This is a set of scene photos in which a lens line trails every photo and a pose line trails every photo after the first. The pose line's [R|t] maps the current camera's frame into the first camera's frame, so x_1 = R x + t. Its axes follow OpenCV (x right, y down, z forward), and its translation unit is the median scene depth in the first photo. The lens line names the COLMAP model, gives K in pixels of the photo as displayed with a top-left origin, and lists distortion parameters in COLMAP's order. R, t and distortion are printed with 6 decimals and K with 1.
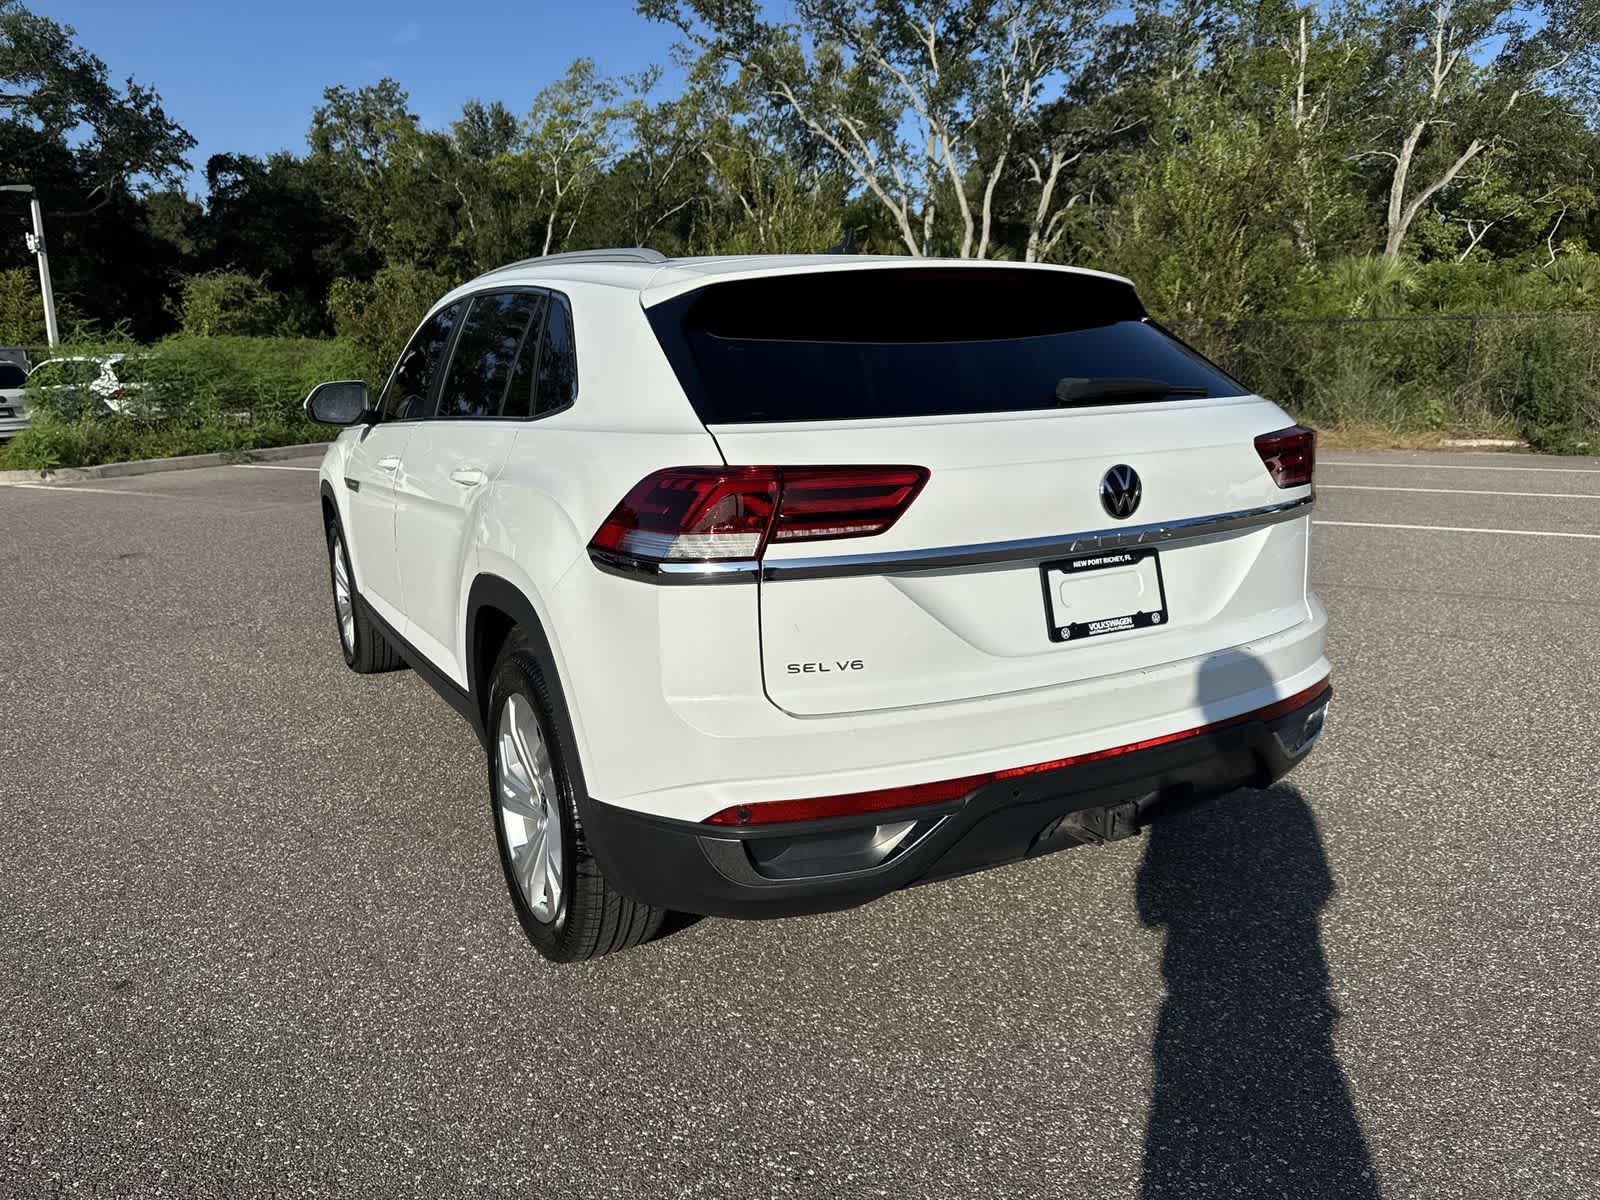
lens RADIAL K [[1119.0, 0, 800.0], [0, 1119.0, 600.0], [0, 0, 1]] dist [0.036251, -0.037783]
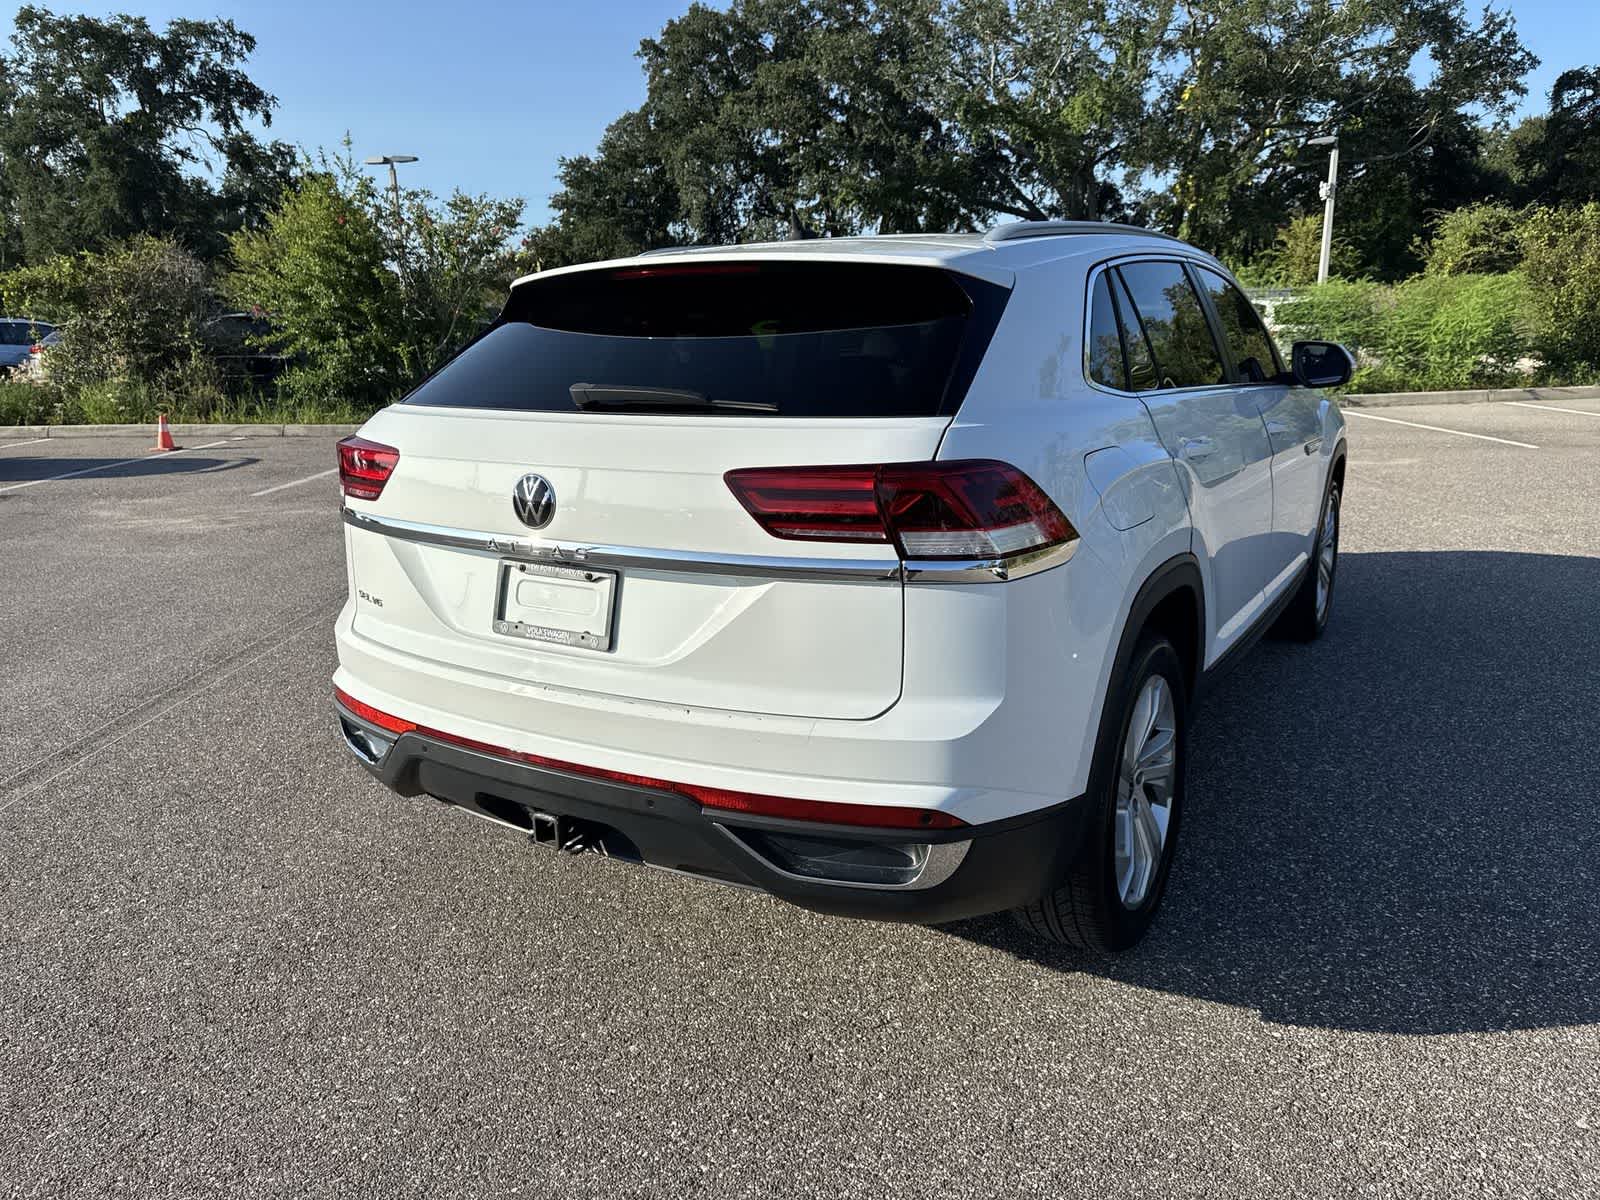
lens RADIAL K [[1147.6, 0, 811.5], [0, 1147.6, 583.4], [0, 0, 1]] dist [0.009647, -0.006730]
pose [[0.495453, 0.204162, -0.844301, 0.056114], [-0.173760, 0.975635, 0.133954, -0.008960], [0.851078, 0.080338, 0.518857, 0.029727]]
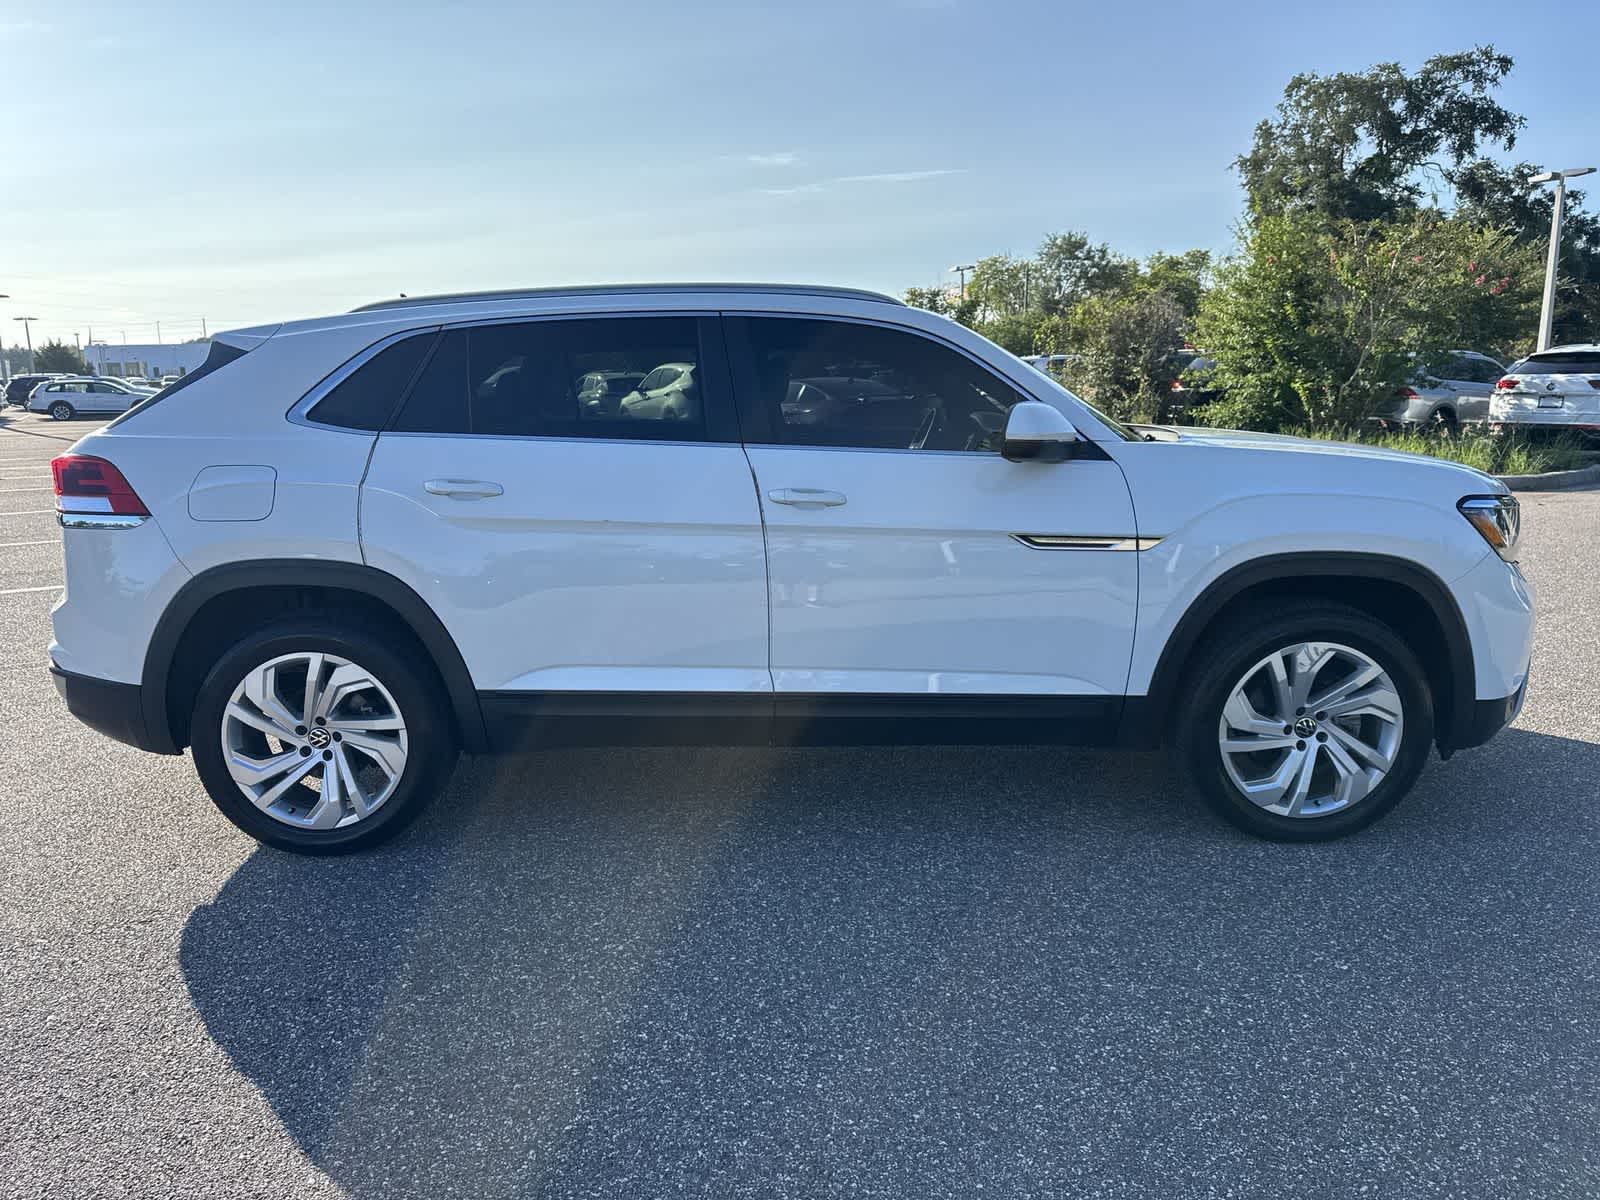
lens RADIAL K [[1141.8, 0, 800.0], [0, 1141.8, 600.0], [0, 0, 1]] dist [0.028360, -0.032771]
pose [[-0.479506, 0.195658, -0.855448, 0.063217], [-0.164187, 0.937609, 0.306482, -0.028342], [0.862042, 0.287414, -0.417465, 0.121916]]
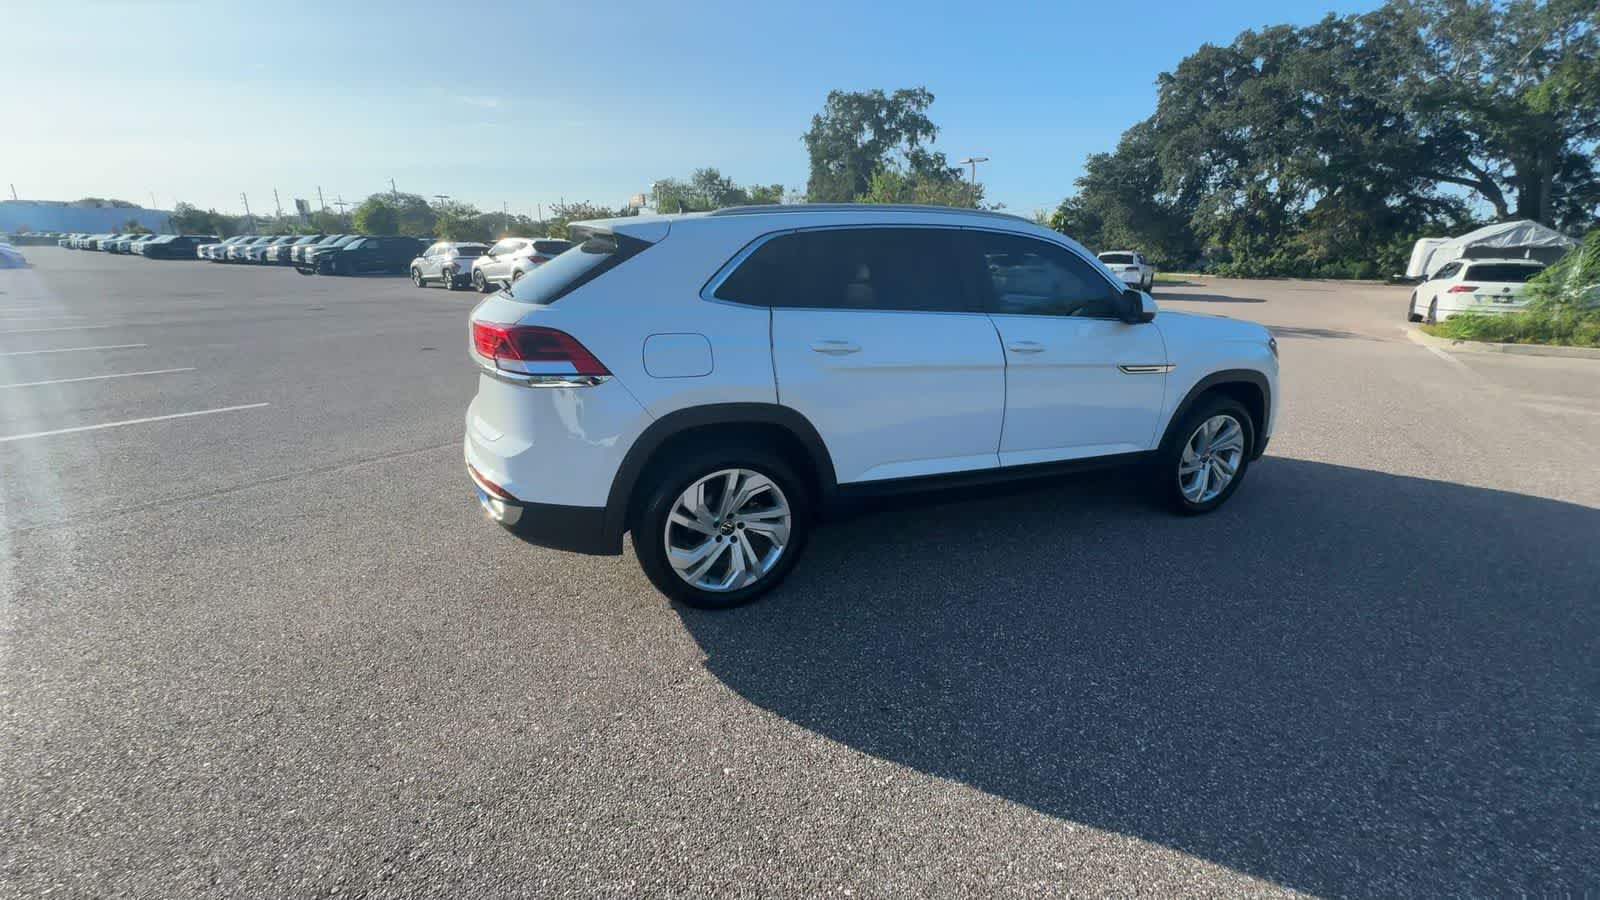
lens RADIAL K [[643.6, 0, 812.5], [0, 643.6, 451.9], [0, 0, 1]] dist [0.000992, 0.000638]
pose [[-0.101762, 0.312623, -0.944411, 0.068446], [-0.228020, 0.916735, 0.328031, -0.020201], [0.968324, 0.248726, -0.022005, 0.077560]]
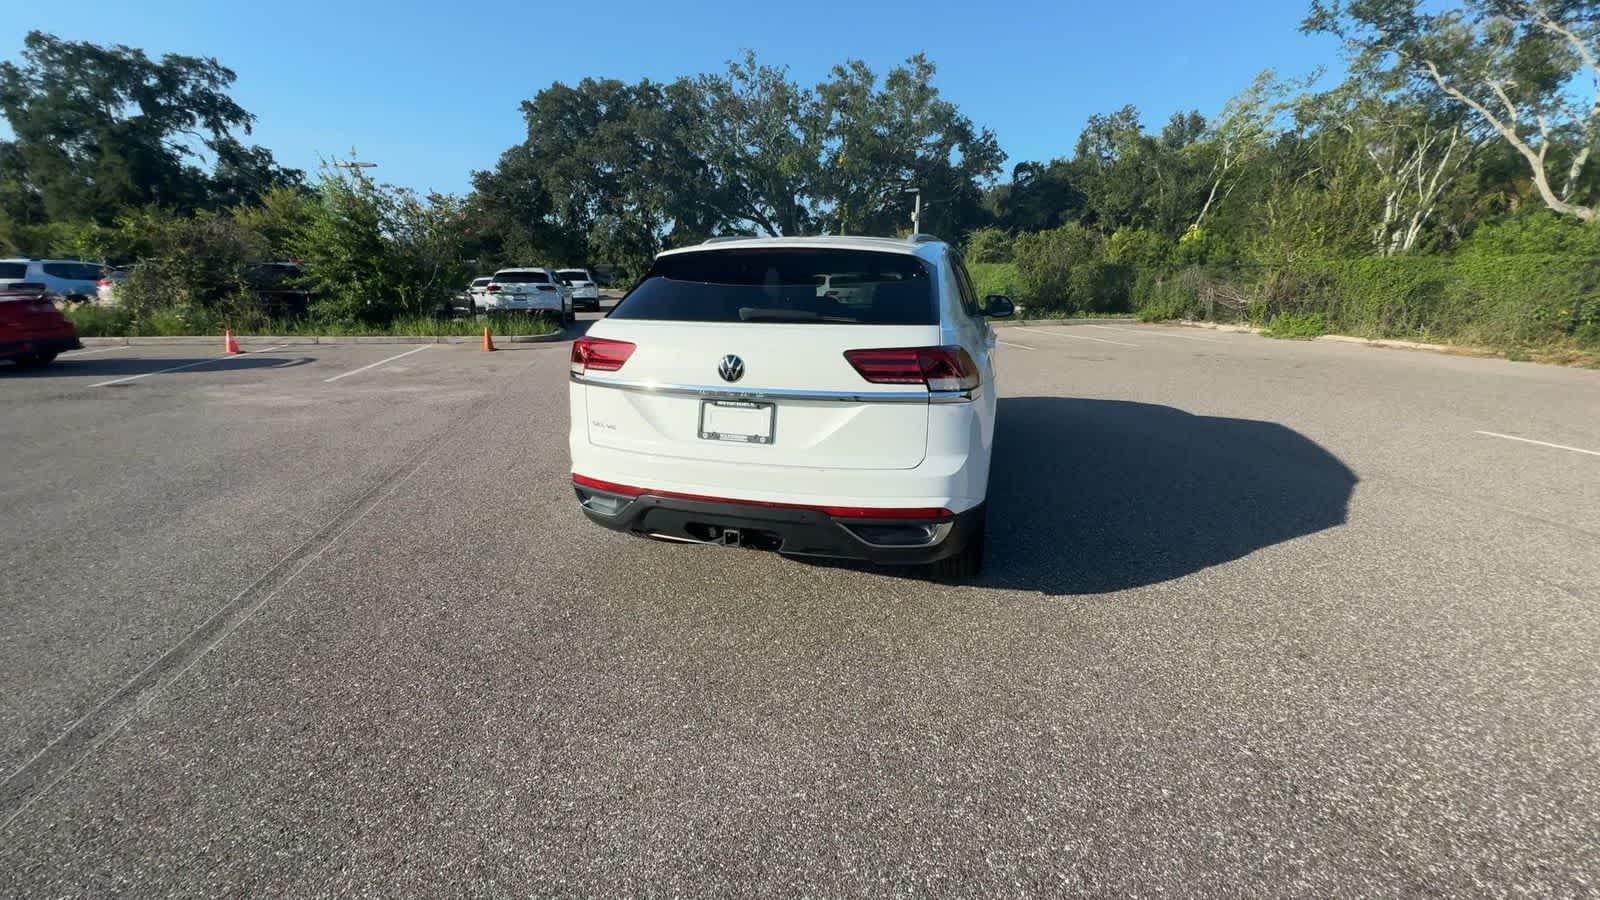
lens RADIAL K [[643.6, 0, 812.5], [0, 643.6, 451.9], [0, 0, 1]] dist [0.000992, 0.000638]
pose [[0.710997, 0.206799, -0.672099, 0.050937], [-0.168095, 0.978053, 0.123114, -0.005127], [0.682808, 0.025443, 0.730154, 0.012455]]
